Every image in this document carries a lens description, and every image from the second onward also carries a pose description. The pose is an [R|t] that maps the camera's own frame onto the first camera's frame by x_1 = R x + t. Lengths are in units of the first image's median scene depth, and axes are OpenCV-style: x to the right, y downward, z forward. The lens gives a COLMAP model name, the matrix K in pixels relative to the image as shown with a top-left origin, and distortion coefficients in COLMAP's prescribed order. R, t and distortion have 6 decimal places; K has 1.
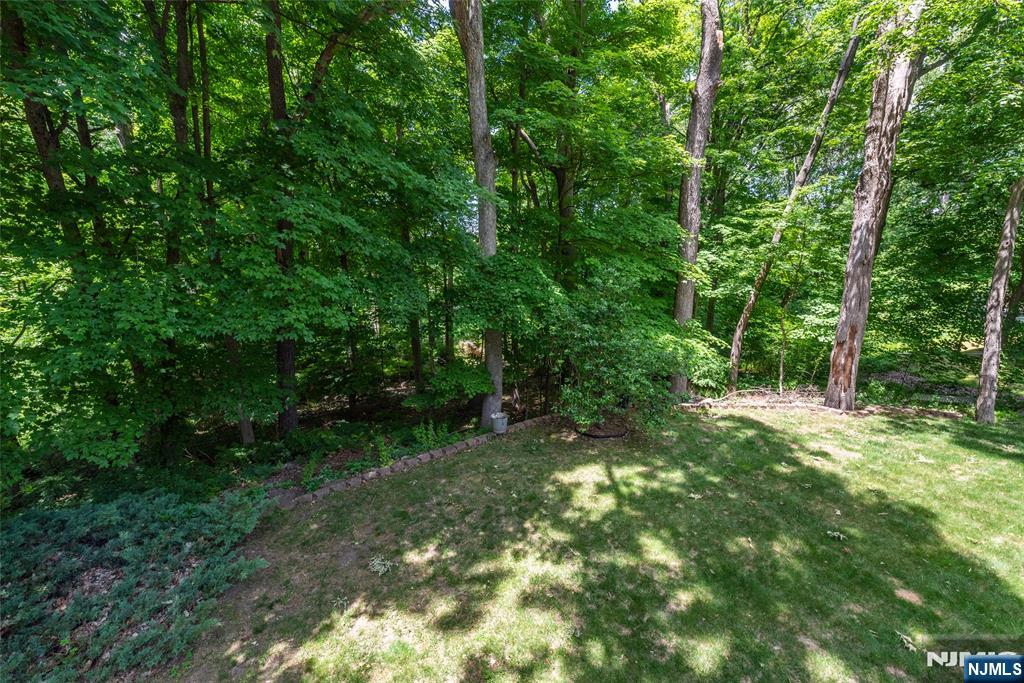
lens RADIAL K [[417.0, 0, 510.3], [0, 417.0, 344.5], [0, 0, 1]] dist [0.018157, -0.000155]
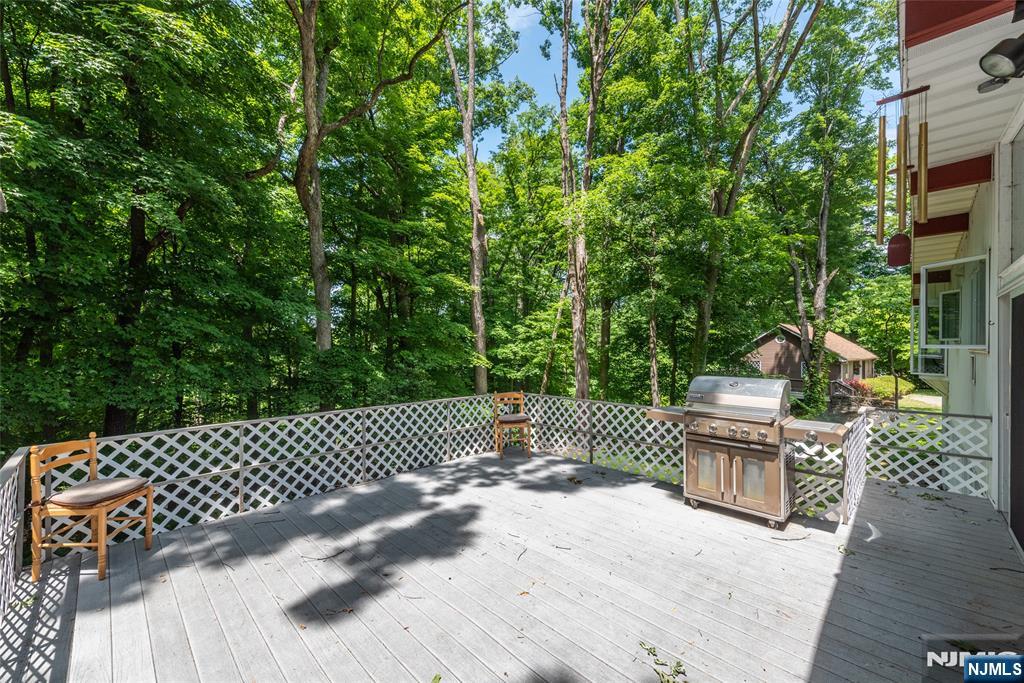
lens RADIAL K [[417.0, 0, 513.5], [0, 417.0, 336.3], [0, 0, 1]] dist [0.018157, -0.000155]
pose [[0.945398, -0.000104, 0.325917, 0.085993], [0.076227, 0.972335, -0.220805, 0.087364], [-0.316877, 0.233592, 0.919252, -0.427964]]
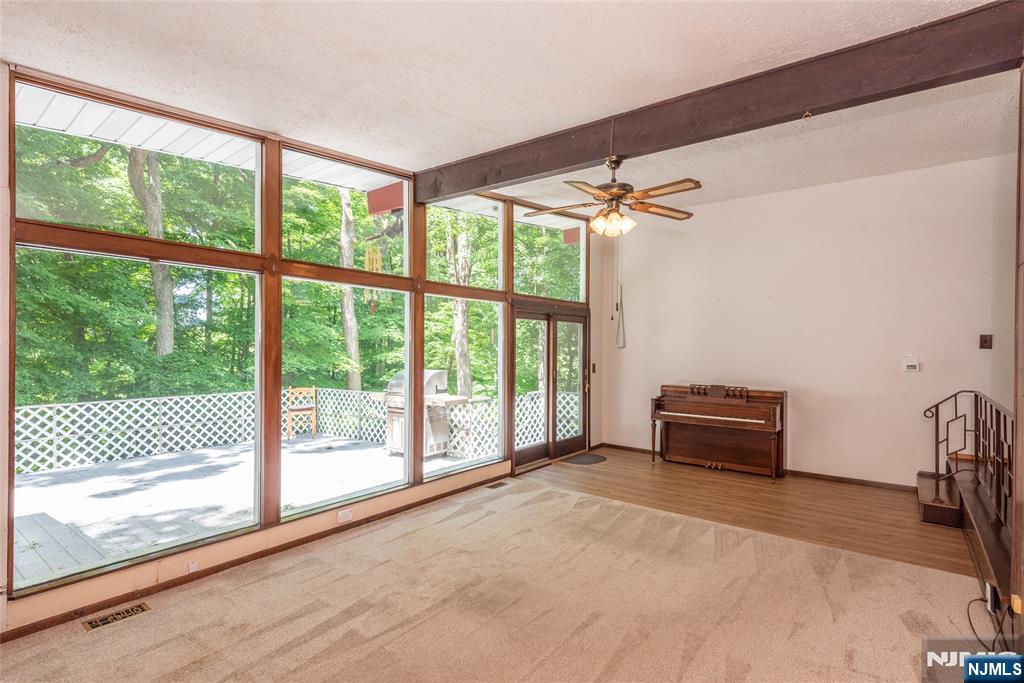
lens RADIAL K [[517.8, 0, 509.4], [0, 517.8, 342.1], [0, 0, 1]] dist [0.019694, -0.000096]
pose [[0.902048, -0.007156, 0.431577, 0.200527], [0.103997, 0.974011, -0.201215, 0.169372], [-0.418921, 0.226388, 0.879348, -0.795837]]
